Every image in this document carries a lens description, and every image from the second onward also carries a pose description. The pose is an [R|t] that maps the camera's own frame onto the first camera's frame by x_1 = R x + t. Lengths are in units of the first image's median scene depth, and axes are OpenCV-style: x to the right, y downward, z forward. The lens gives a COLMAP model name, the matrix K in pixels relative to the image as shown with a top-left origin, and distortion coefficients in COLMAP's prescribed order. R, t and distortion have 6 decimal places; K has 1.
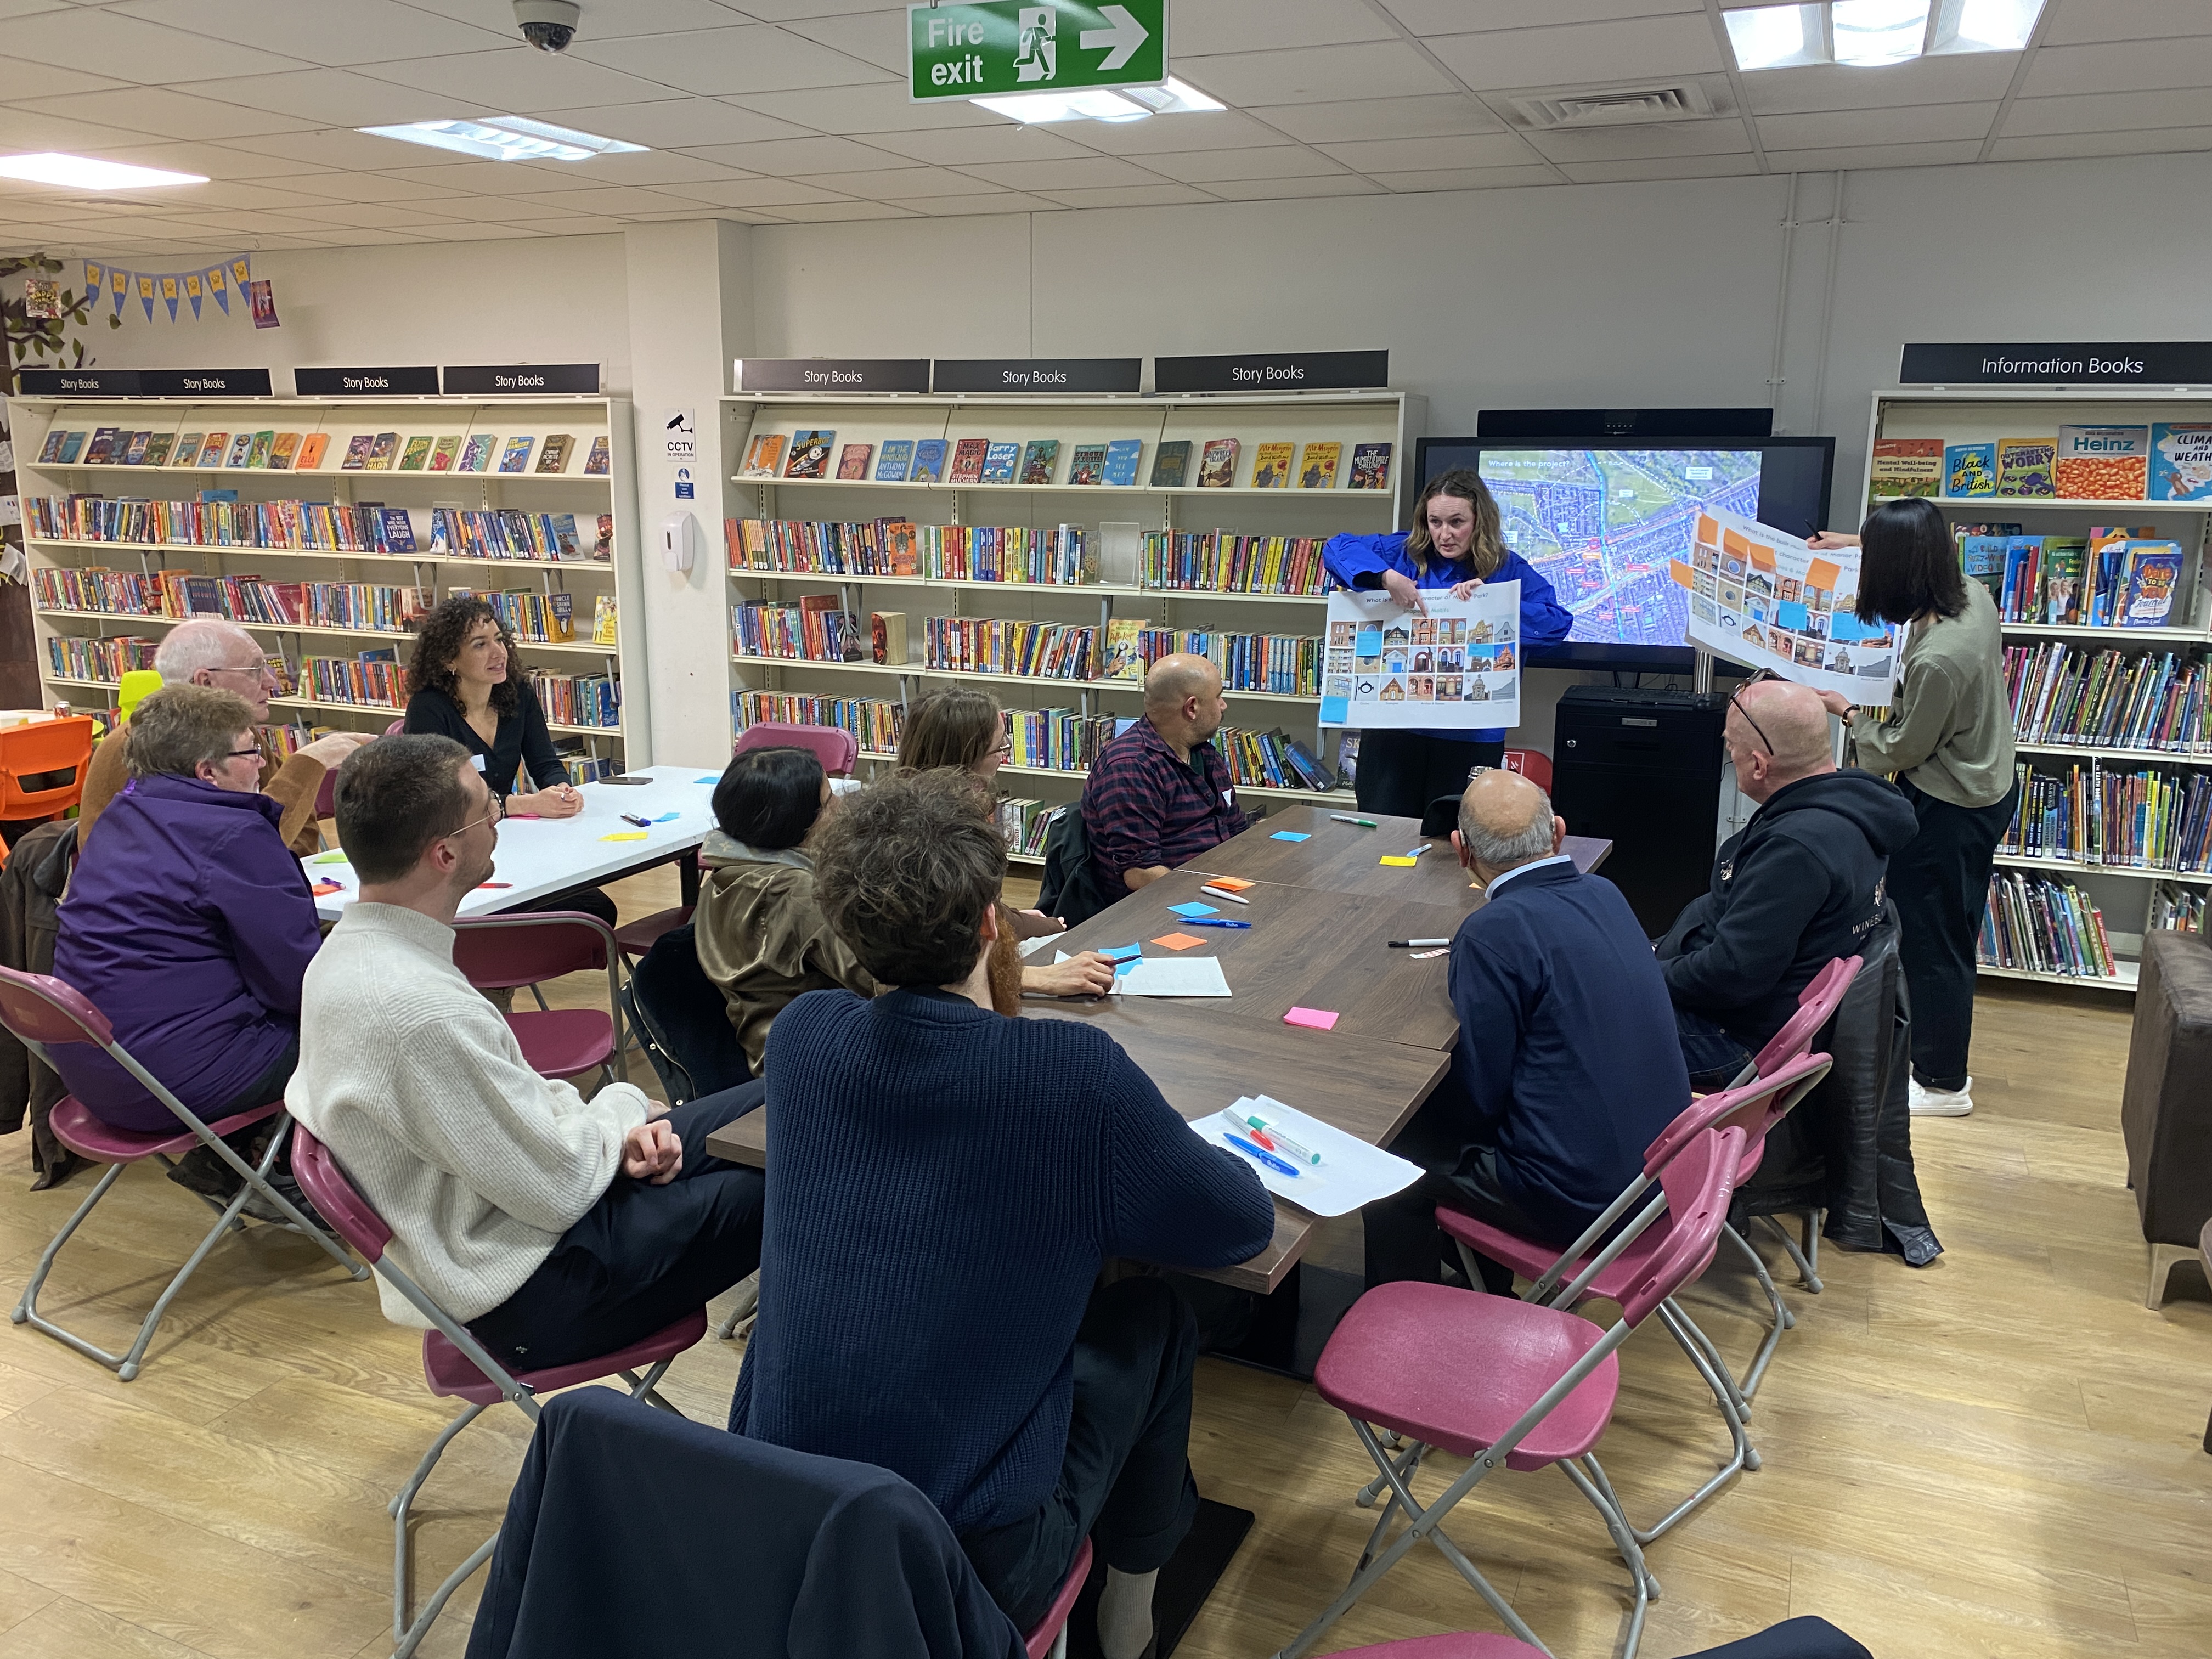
lens RADIAL K [[1753.1, 0, 1104.6], [0, 1753.1, 852.6], [0, 0, 1]] dist [0.008788, -0.033856]
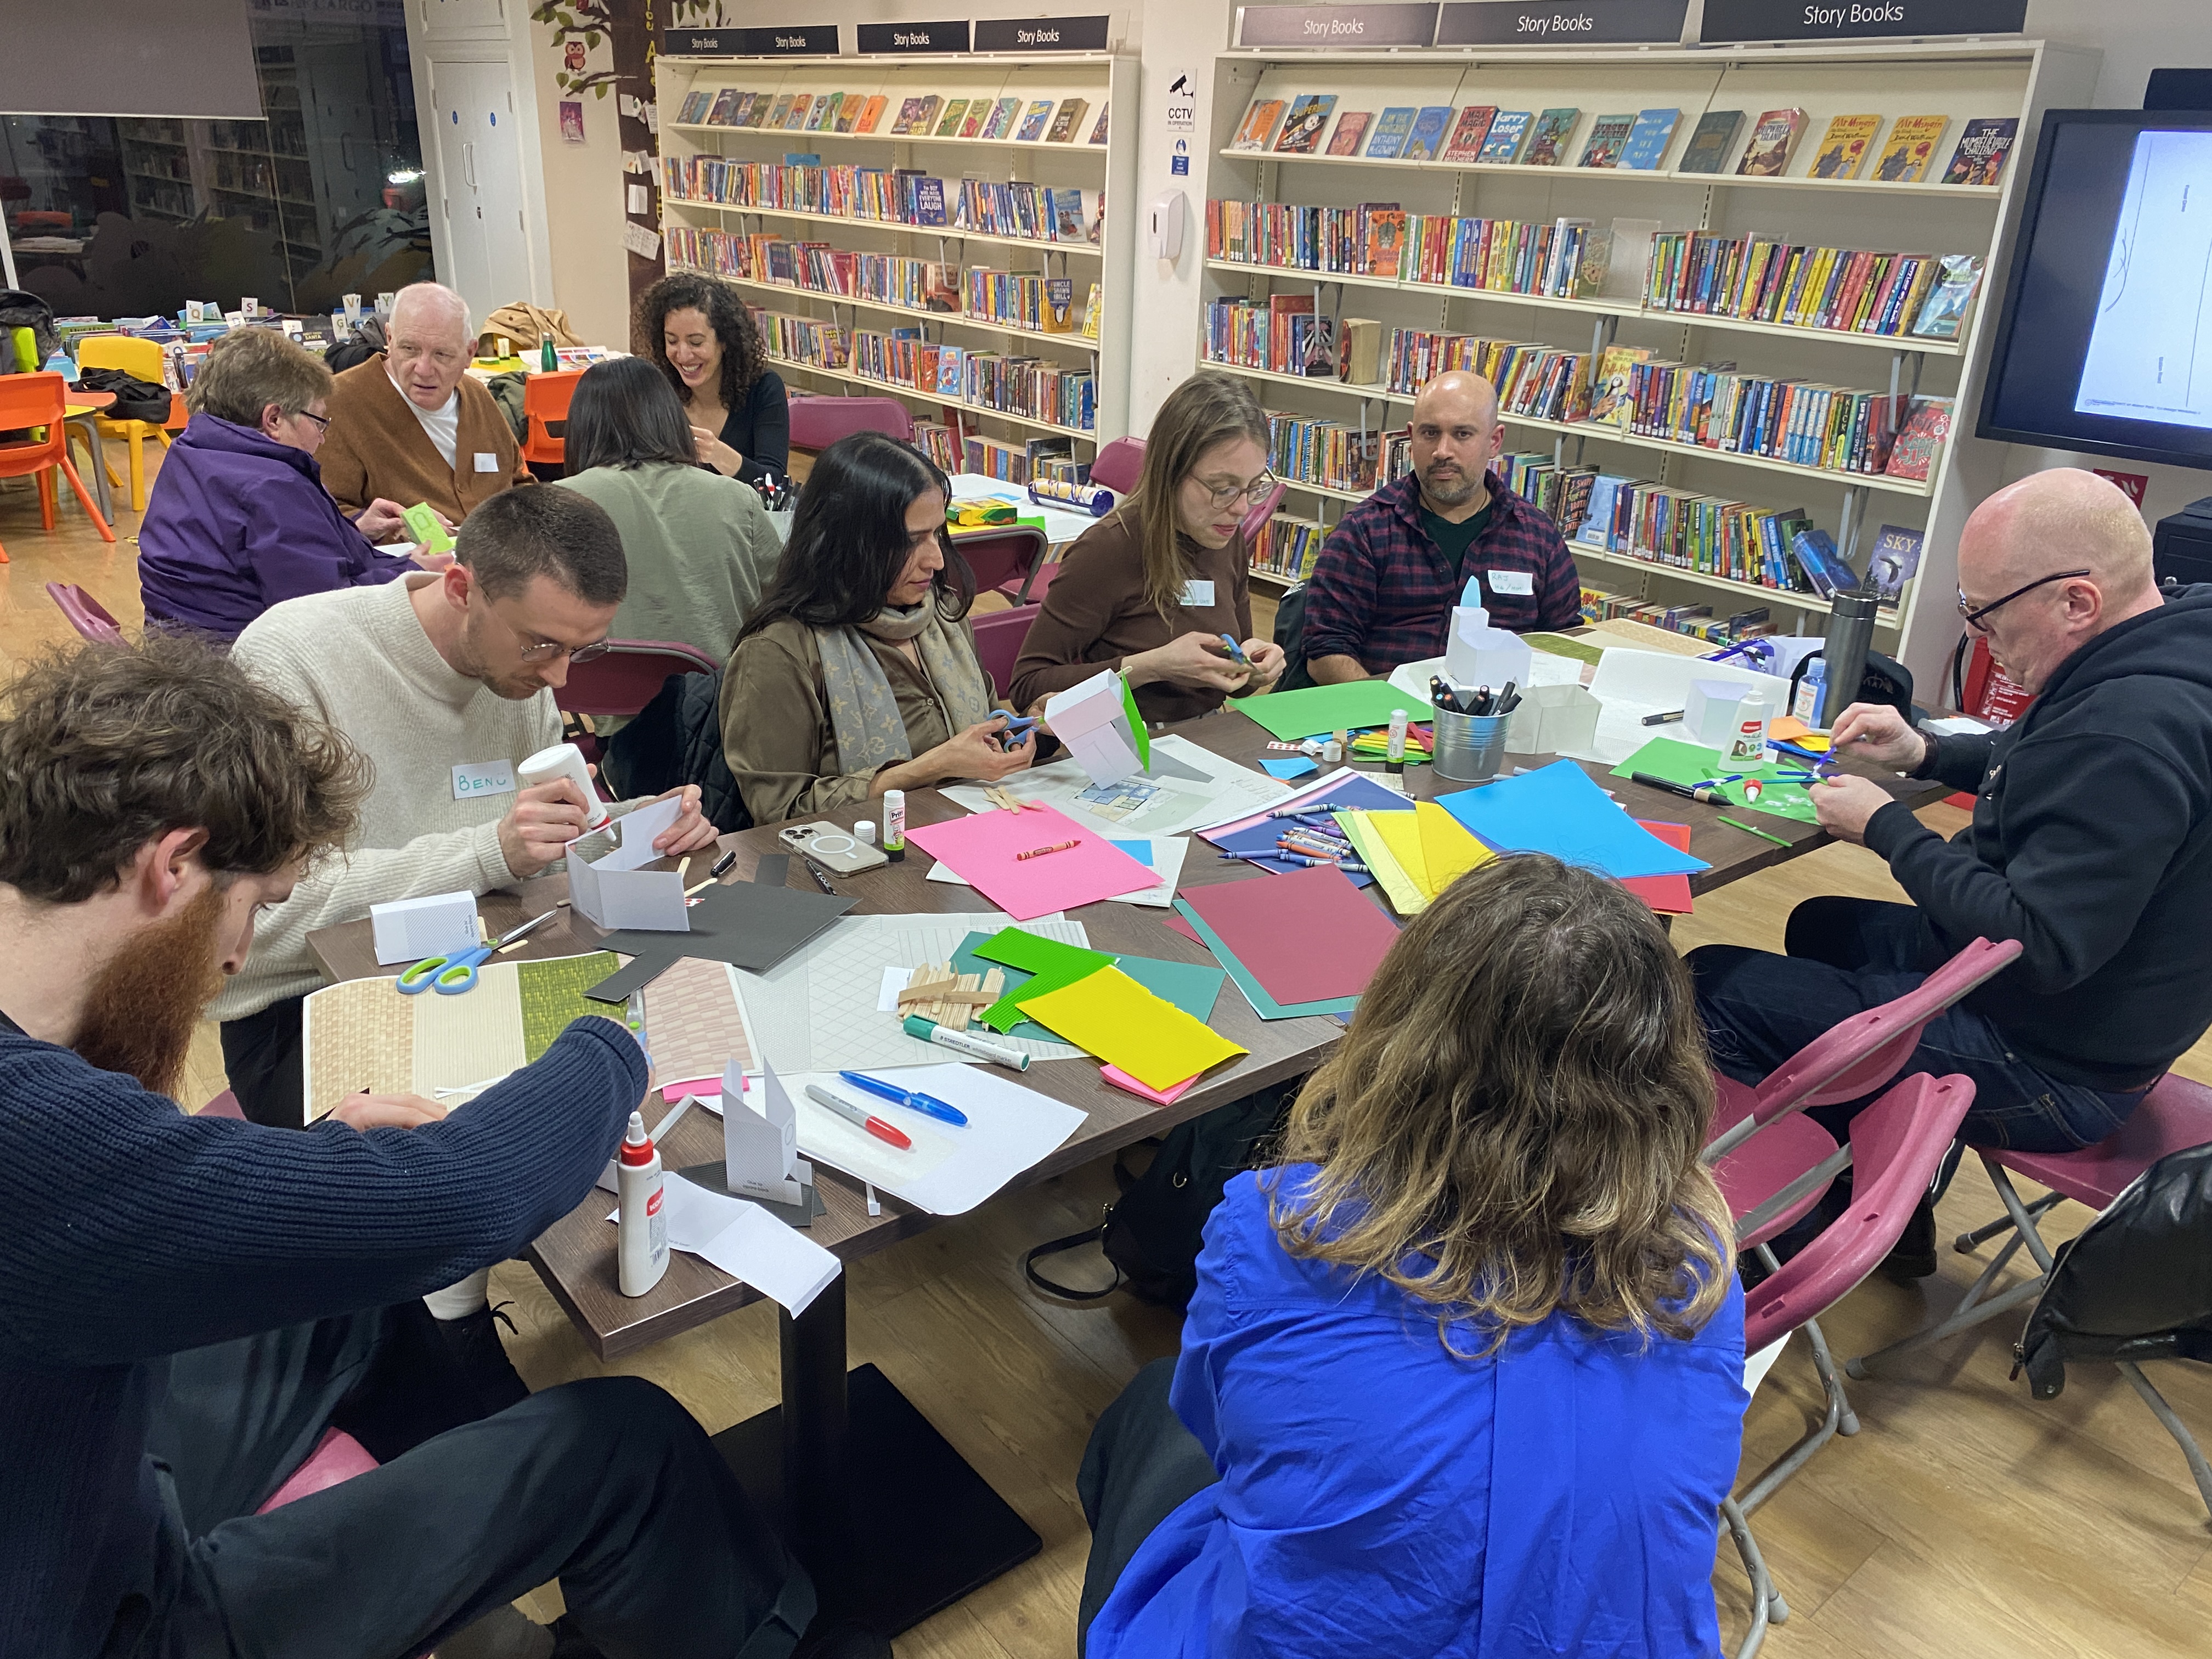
lens RADIAL K [[1753.1, 0, 1118.4], [0, 1753.1, 819.3], [0, 0, 1]] dist [0.008788, -0.033856]
pose [[0.883433, 0.188685, -0.428887, 0.179788], [-0.129288, 0.977962, 0.163934, -0.025282], [0.450367, -0.089375, 0.888359, 0.175367]]
